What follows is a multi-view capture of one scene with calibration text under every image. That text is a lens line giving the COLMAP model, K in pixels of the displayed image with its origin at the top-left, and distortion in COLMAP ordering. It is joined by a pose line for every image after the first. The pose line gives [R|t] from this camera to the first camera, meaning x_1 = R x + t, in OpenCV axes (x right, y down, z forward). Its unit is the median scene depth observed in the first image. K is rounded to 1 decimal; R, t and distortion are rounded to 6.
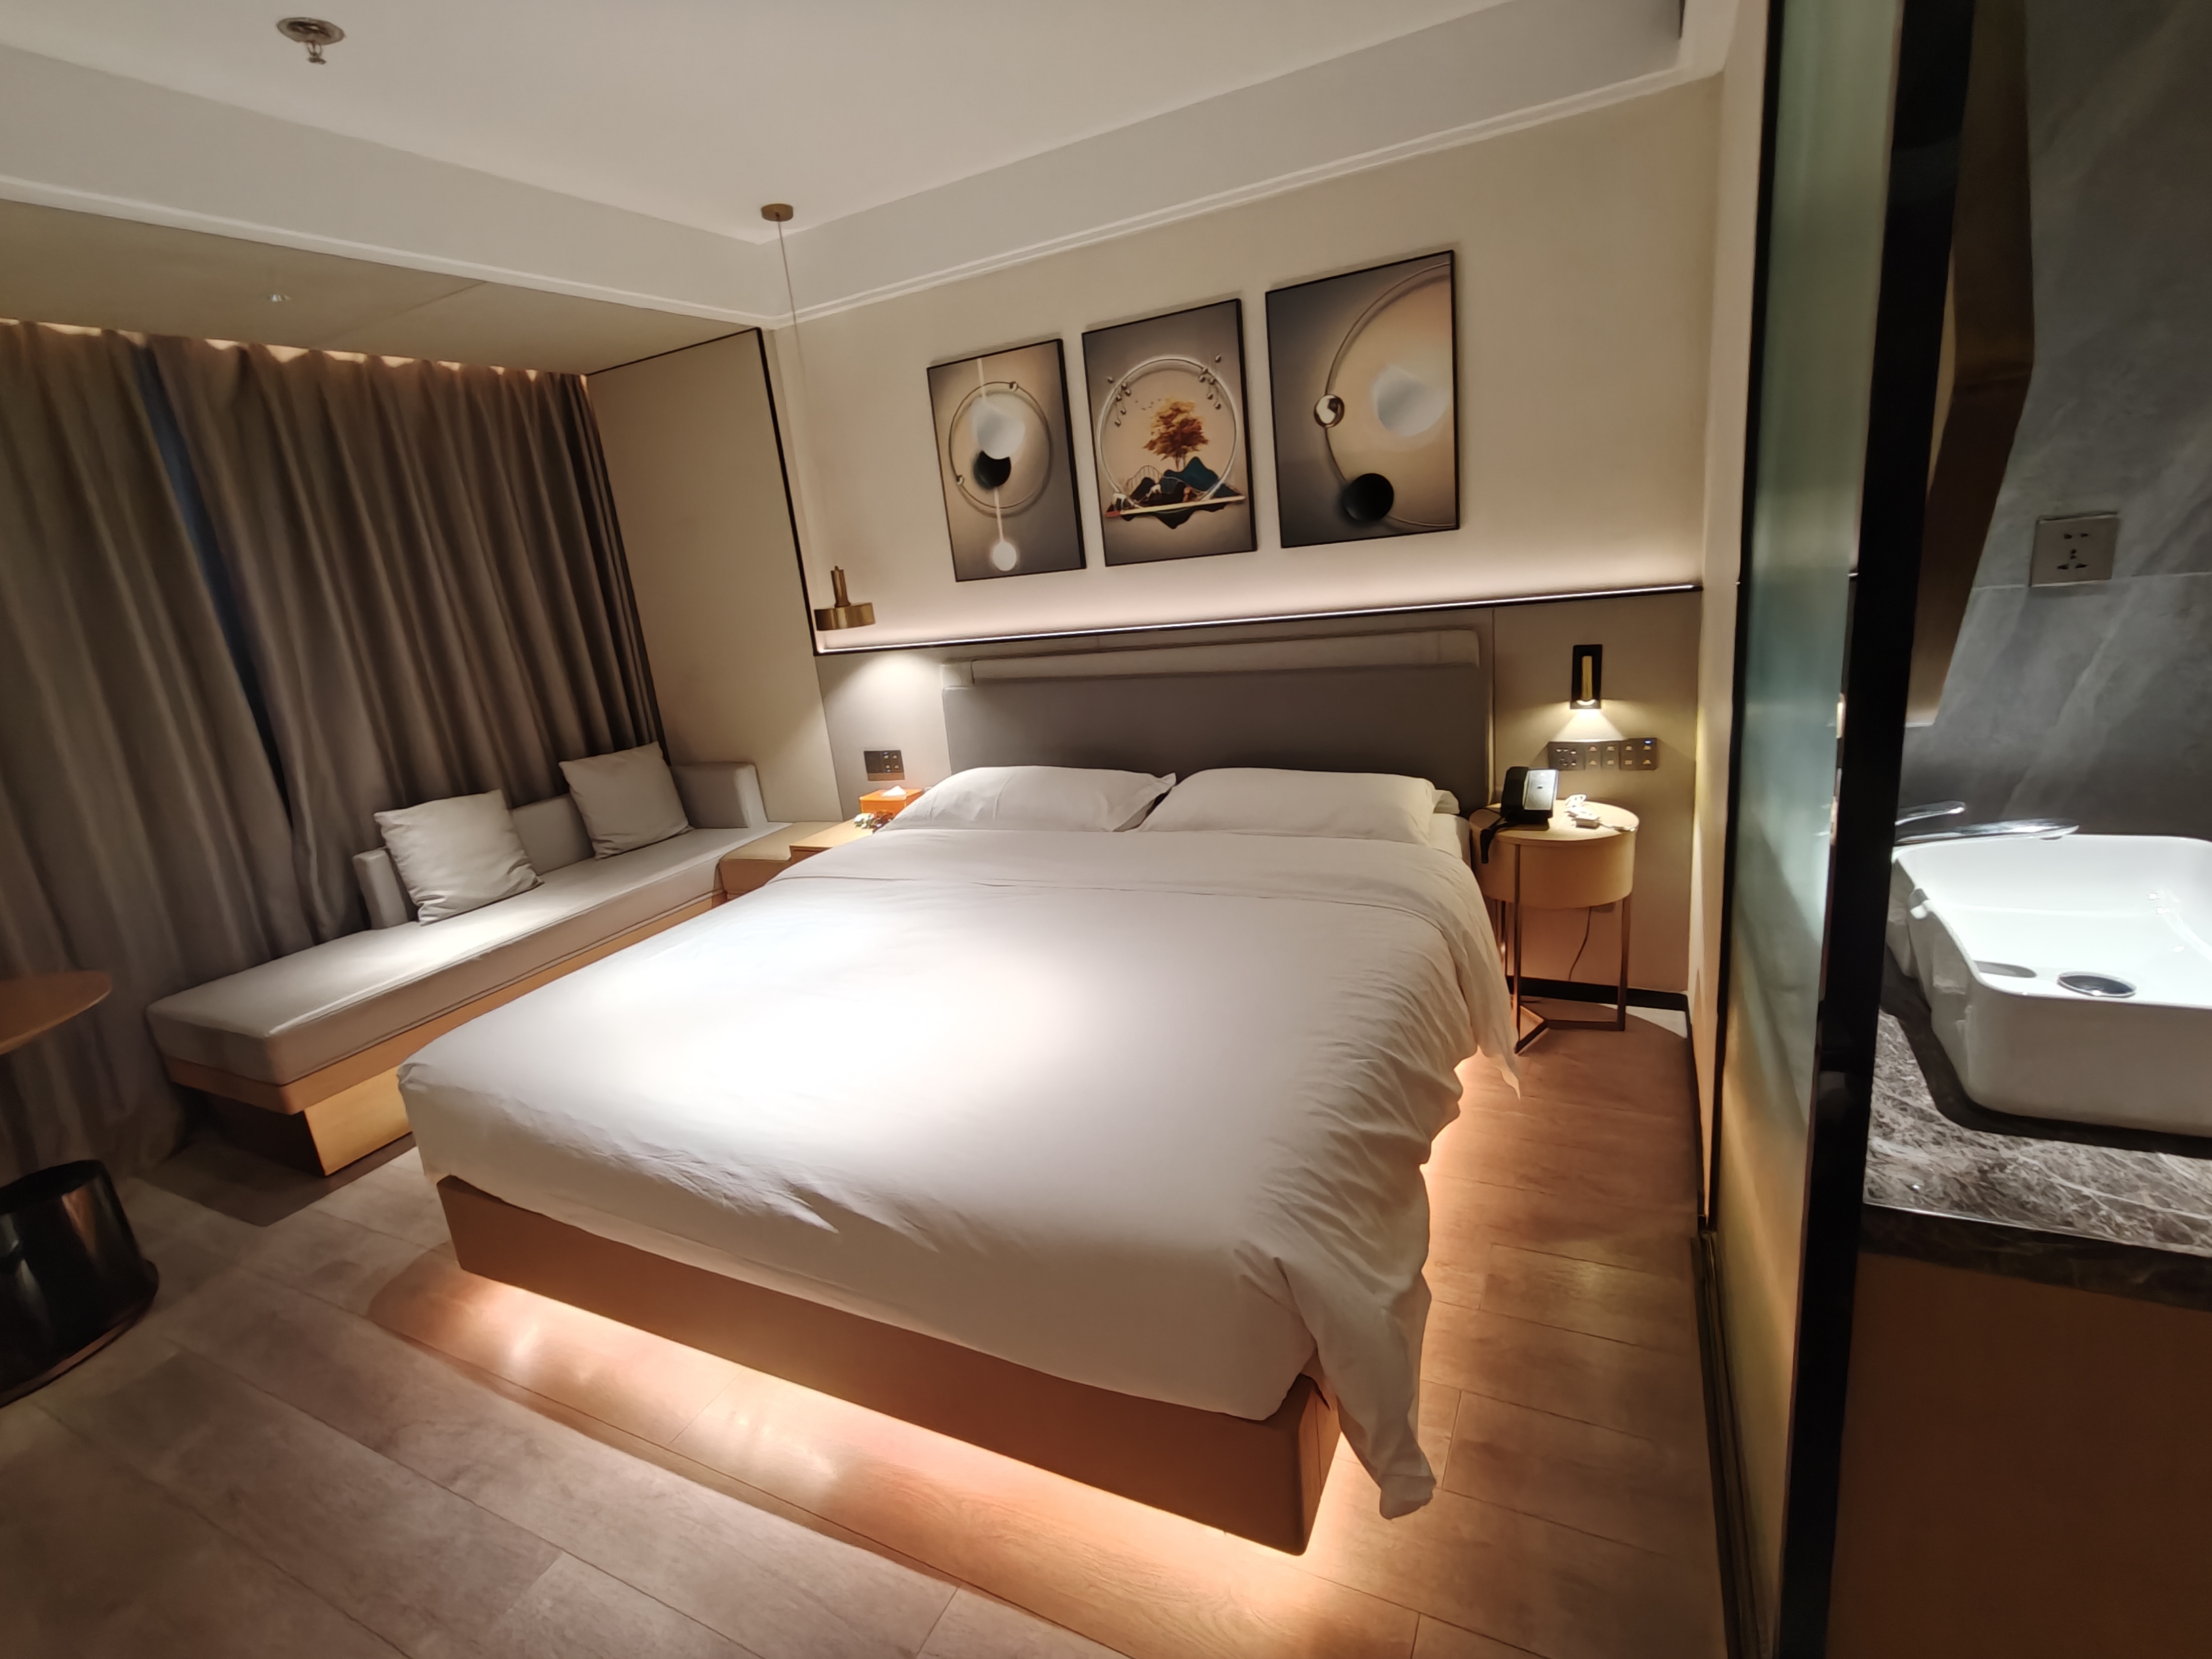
lens RADIAL K [[1049.8, 0, 1076.9], [0, 1049.8, 814.3], [0, 0, 1]] dist [0.001933, 0.001579]
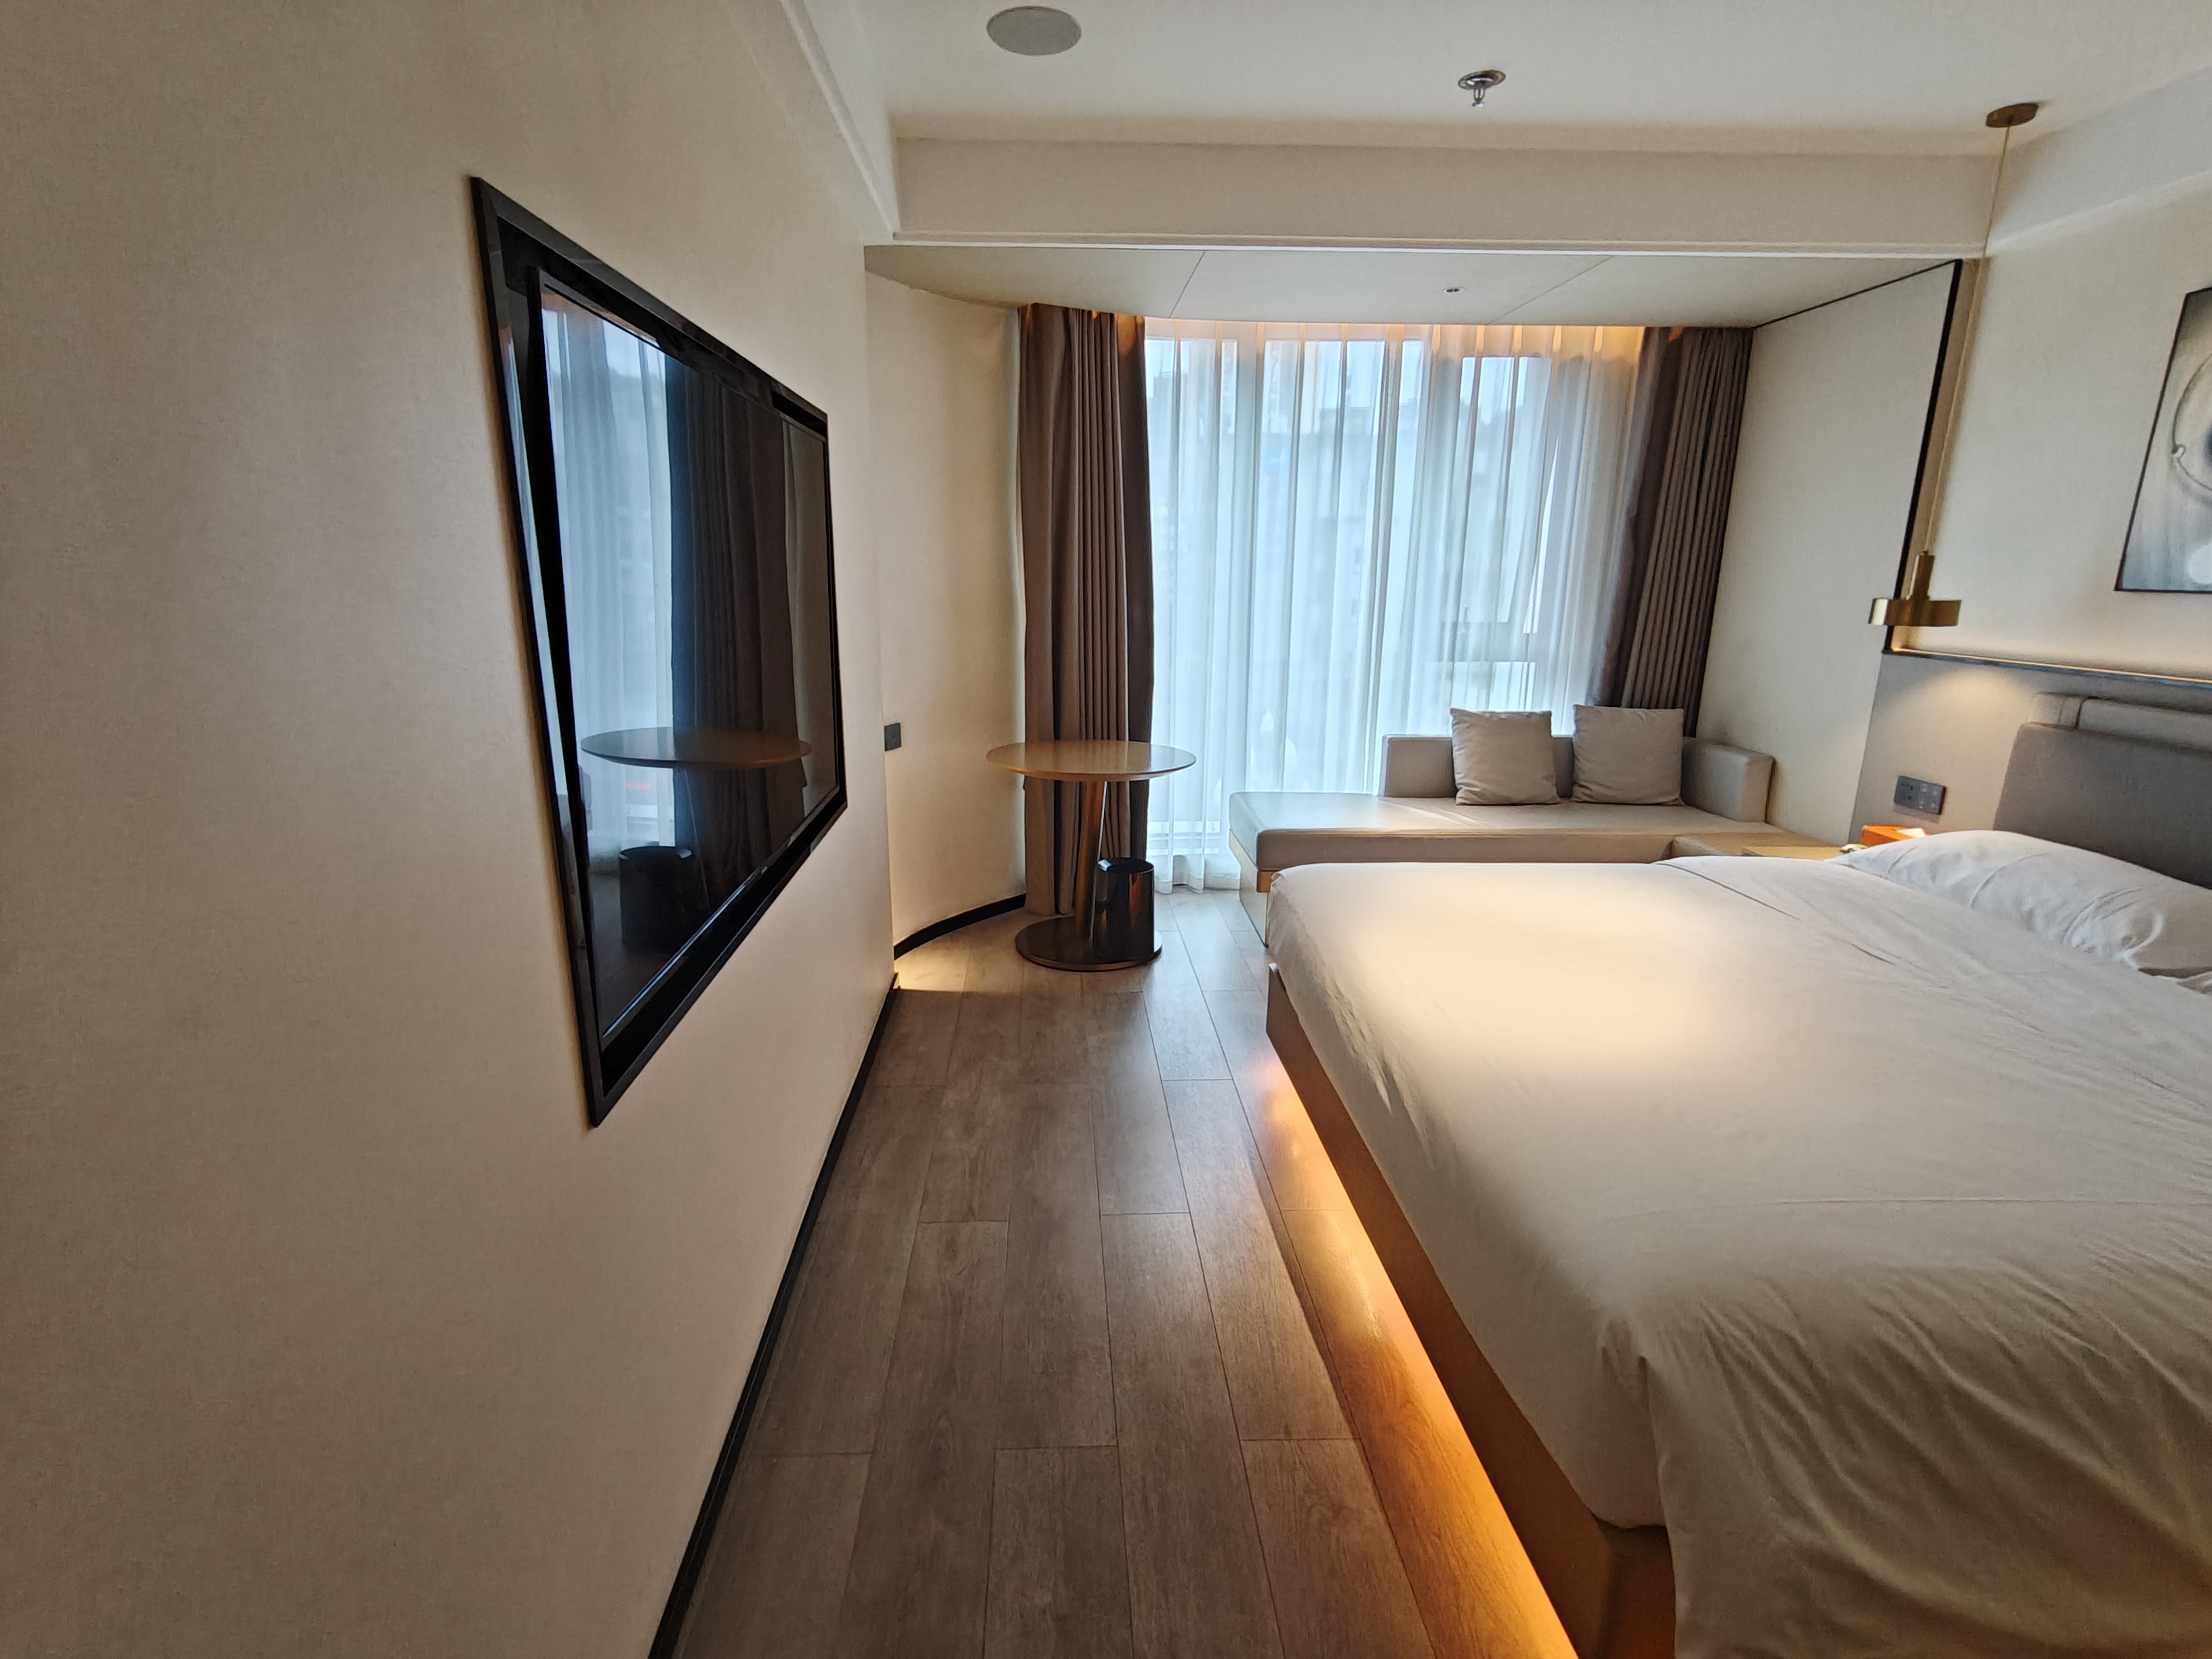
lens RADIAL K [[1049.8, 0, 1076.9], [0, 1049.8, 814.3], [0, 0, 1]] dist [0.001933, 0.001579]
pose [[0.481553, 0.316610, -0.817230, 0.217856], [-0.275972, 0.939810, 0.201484, -0.025114], [0.831833, 0.128508, 0.539944, 0.019867]]
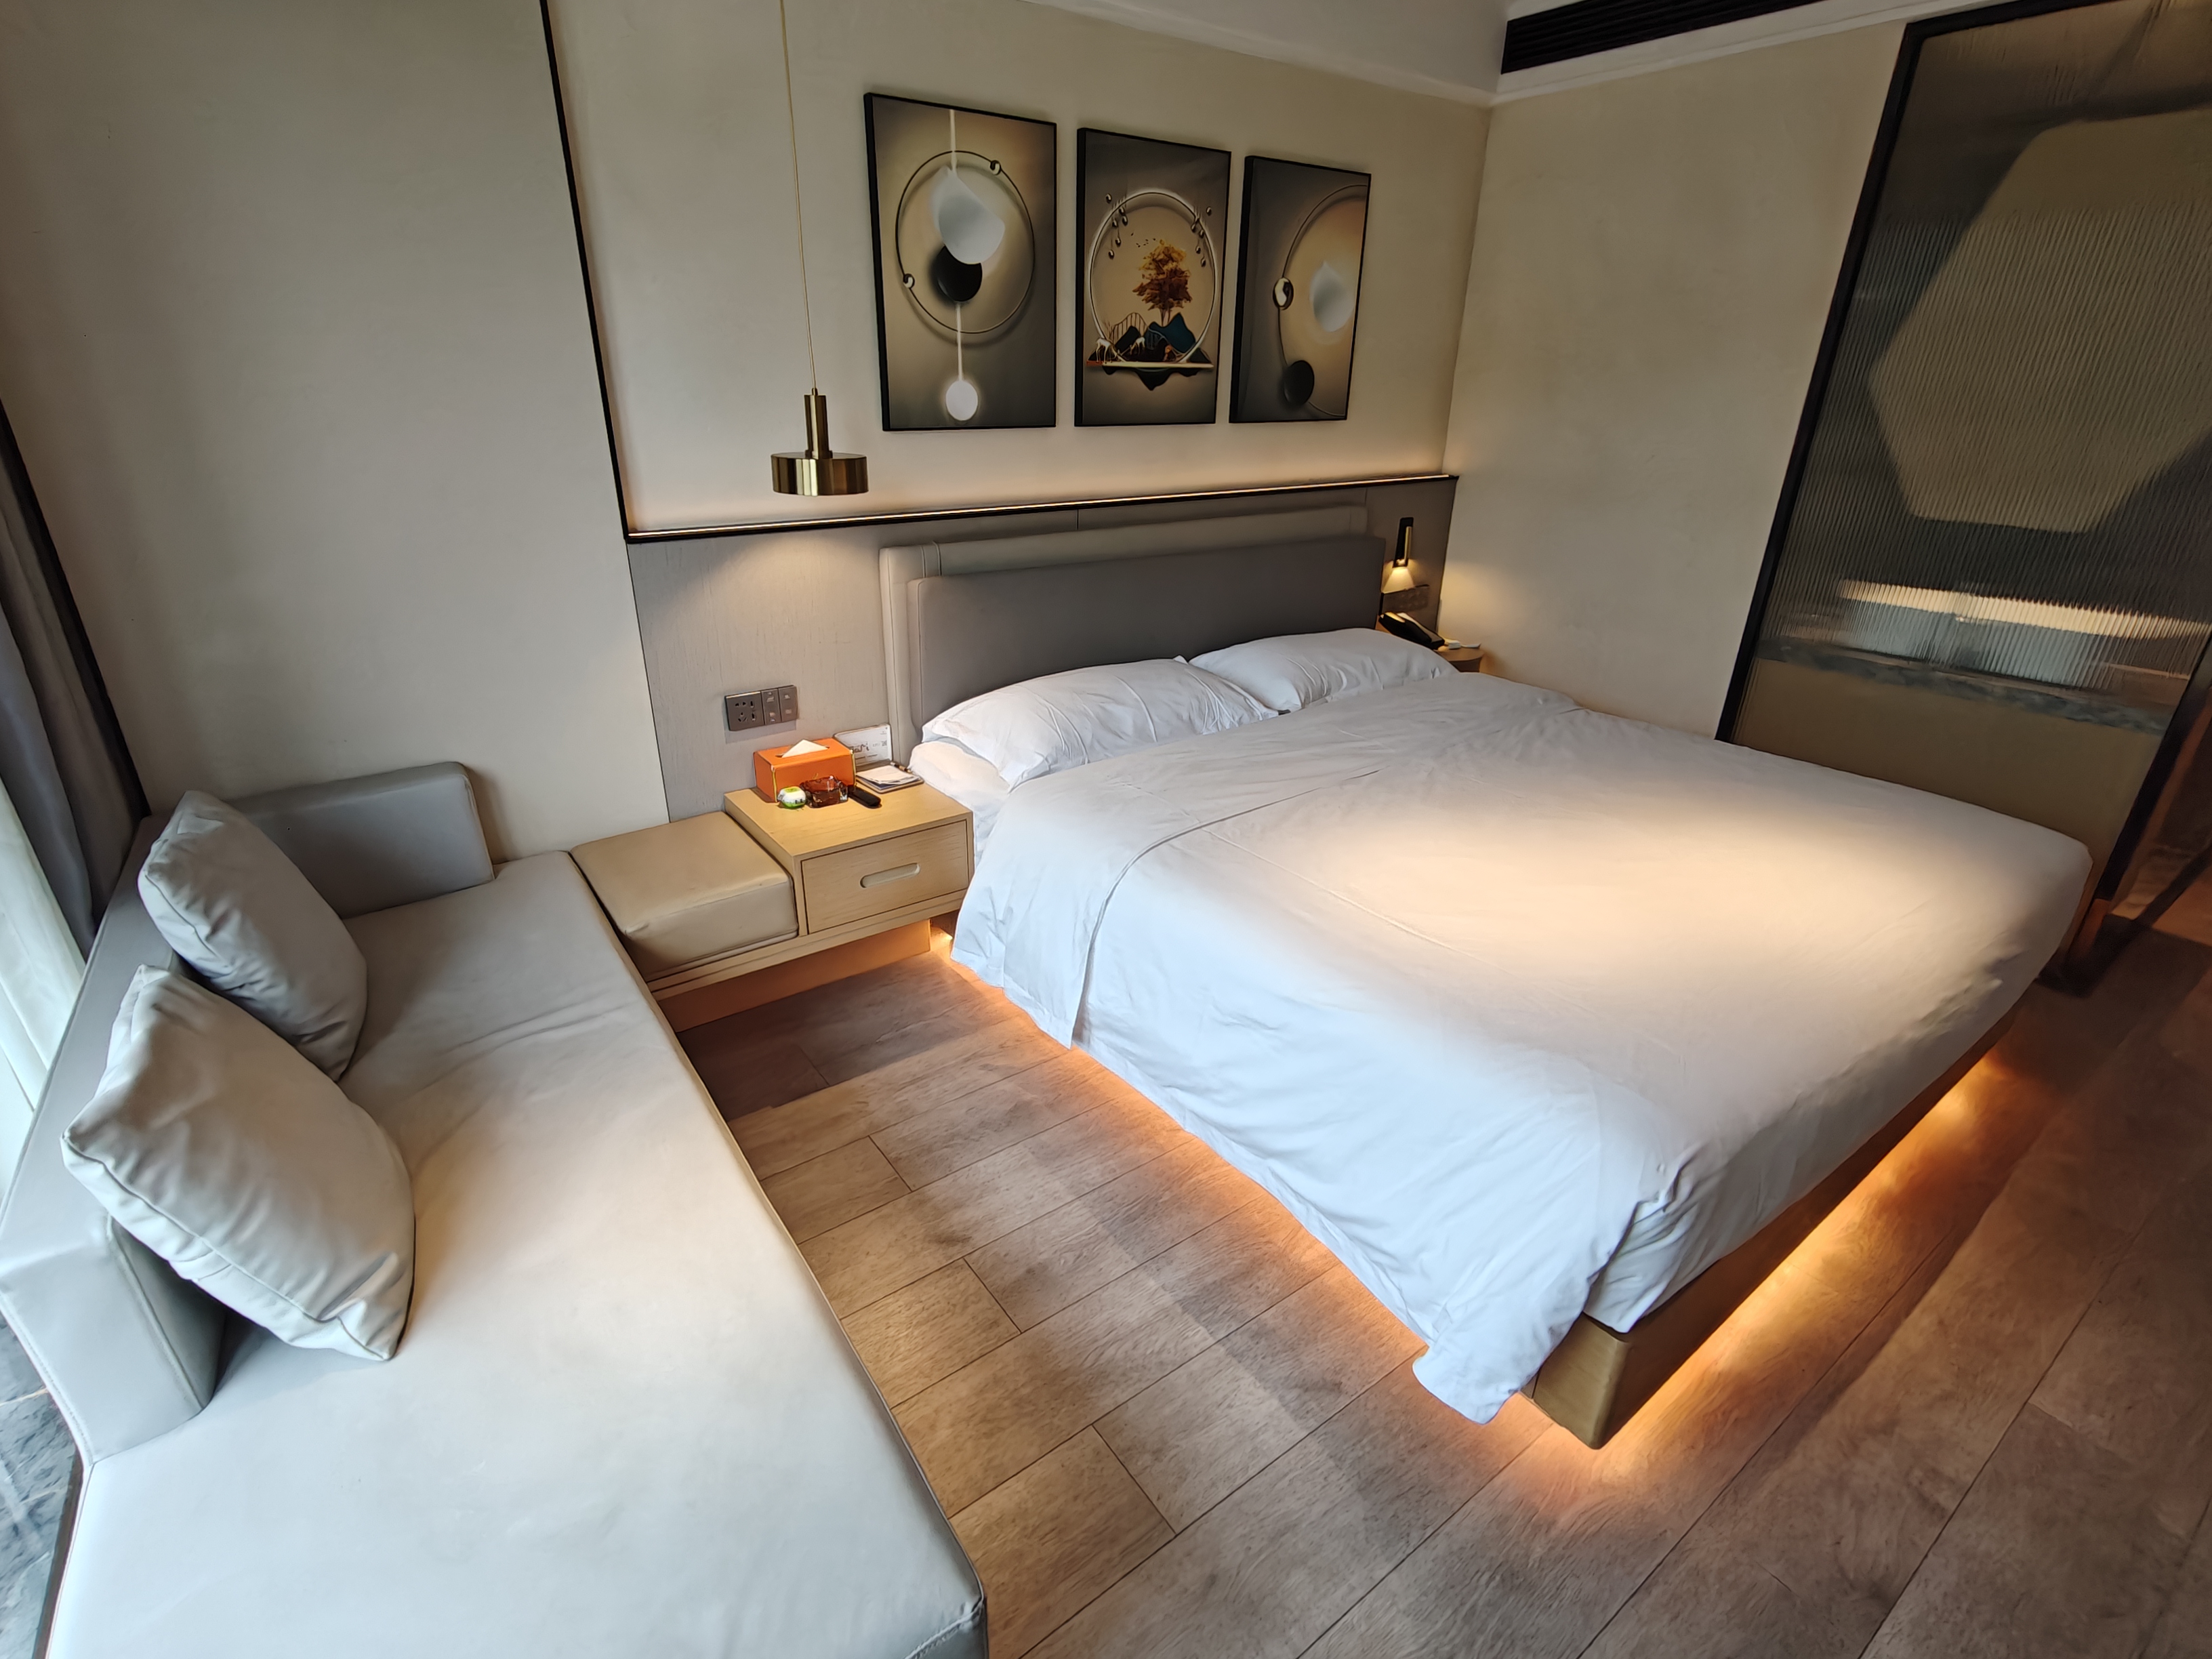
lens RADIAL K [[1028.3, 0, 1074.6], [0, 1028.3, 823.9], [0, 0, 1]] dist [-0.016763, 0.007525]
pose [[0.467310, -0.243362, 0.849939, -0.821100], [0.162660, 0.968623, 0.187911, -0.086177], [-0.869001, 0.050438, 0.492232, 0.655380]]
